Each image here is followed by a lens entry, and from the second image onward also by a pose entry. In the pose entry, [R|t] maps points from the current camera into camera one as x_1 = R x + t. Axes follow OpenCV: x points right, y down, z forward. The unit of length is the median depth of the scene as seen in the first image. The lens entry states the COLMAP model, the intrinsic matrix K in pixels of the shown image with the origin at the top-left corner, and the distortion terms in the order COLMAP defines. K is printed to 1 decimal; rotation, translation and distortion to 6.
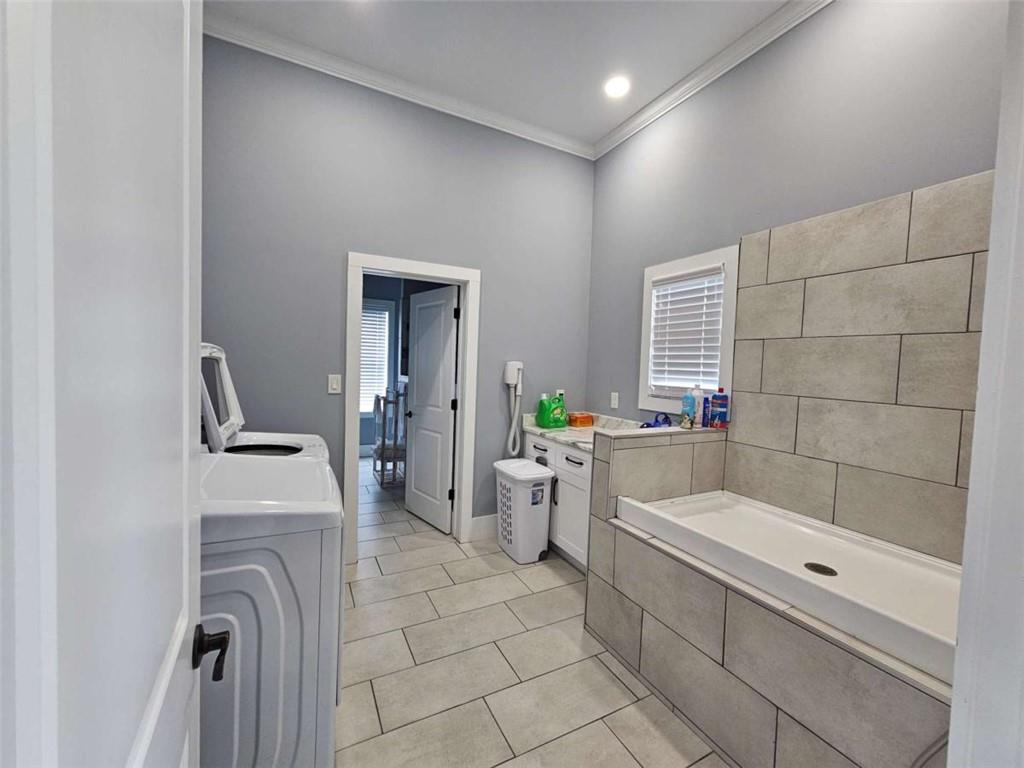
lens RADIAL K [[415.2, 0, 516.4], [0, 415.2, 383.9], [0, 0, 1]] dist [-0.000653, 0.000009]
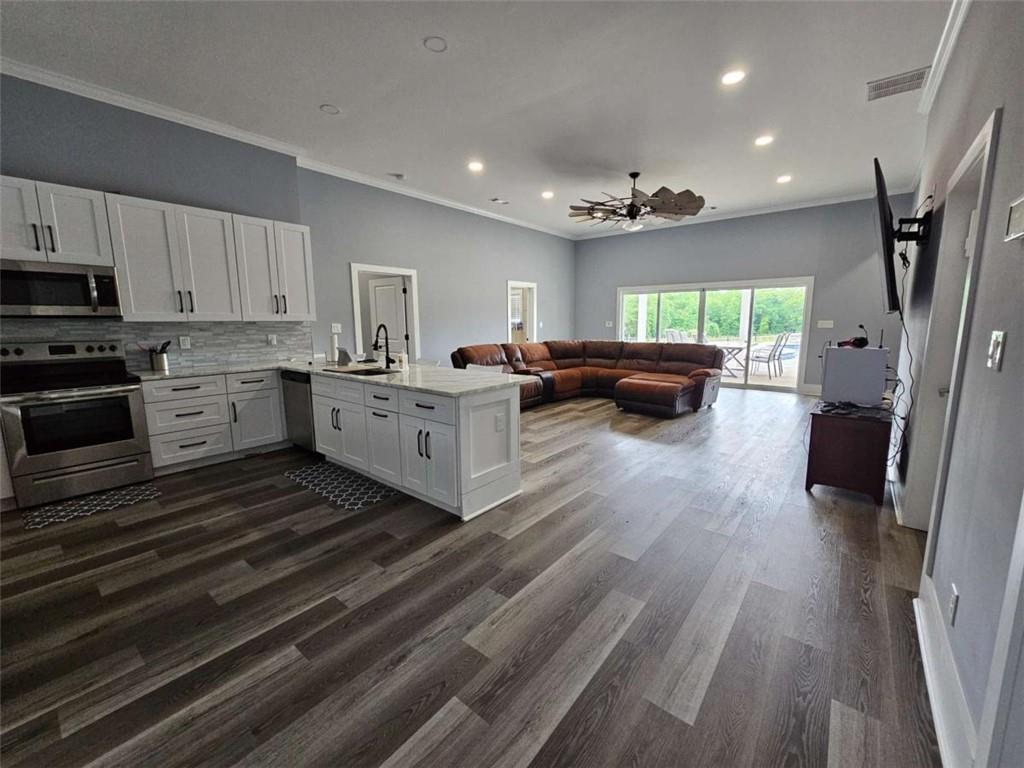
lens RADIAL K [[415.2, 0, 516.4], [0, 415.2, 383.9], [0, 0, 1]] dist [-0.000653, 0.000009]
pose [[0.926758, -0.093651, 0.363798, -0.460331], [0.049501, 0.990427, 0.128860, 0.038024], [-0.372383, -0.101414, 0.922522, -1.178008]]
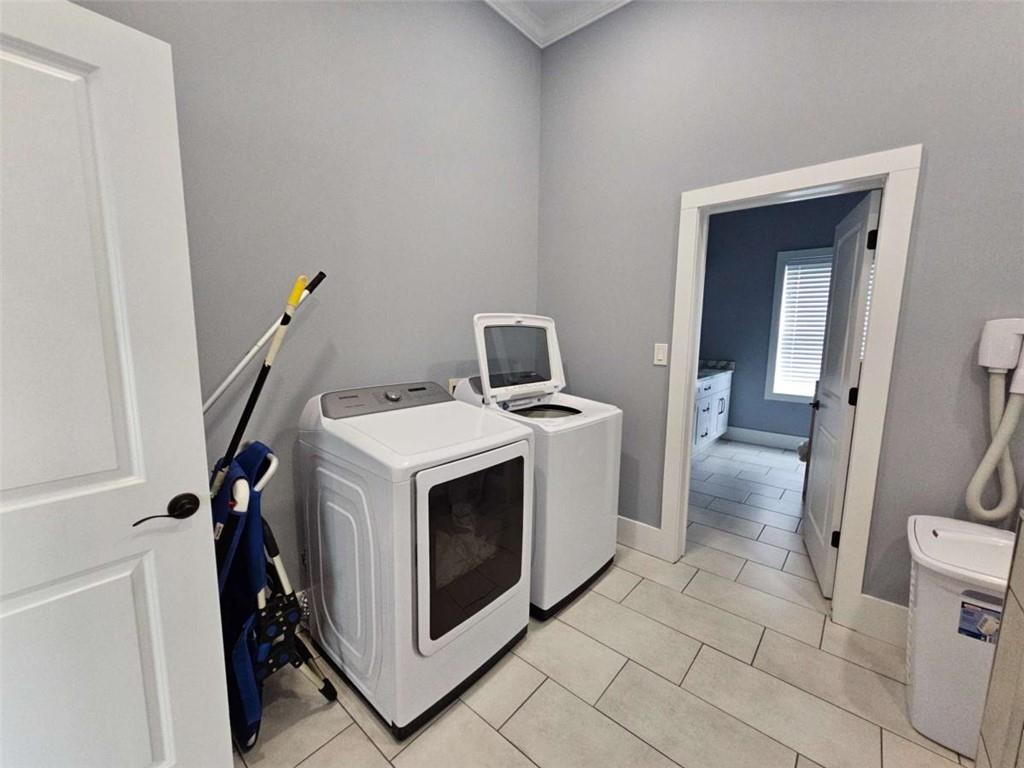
lens RADIAL K [[415.2, 0, 516.4], [0, 415.2, 383.9], [0, 0, 1]] dist [-0.000653, 0.000009]
pose [[0.371957, 0.093026, -0.923577, 0.250921], [-0.041589, 0.995637, 0.083534, 0.002062], [0.927318, 0.007340, 0.374203, 0.372046]]
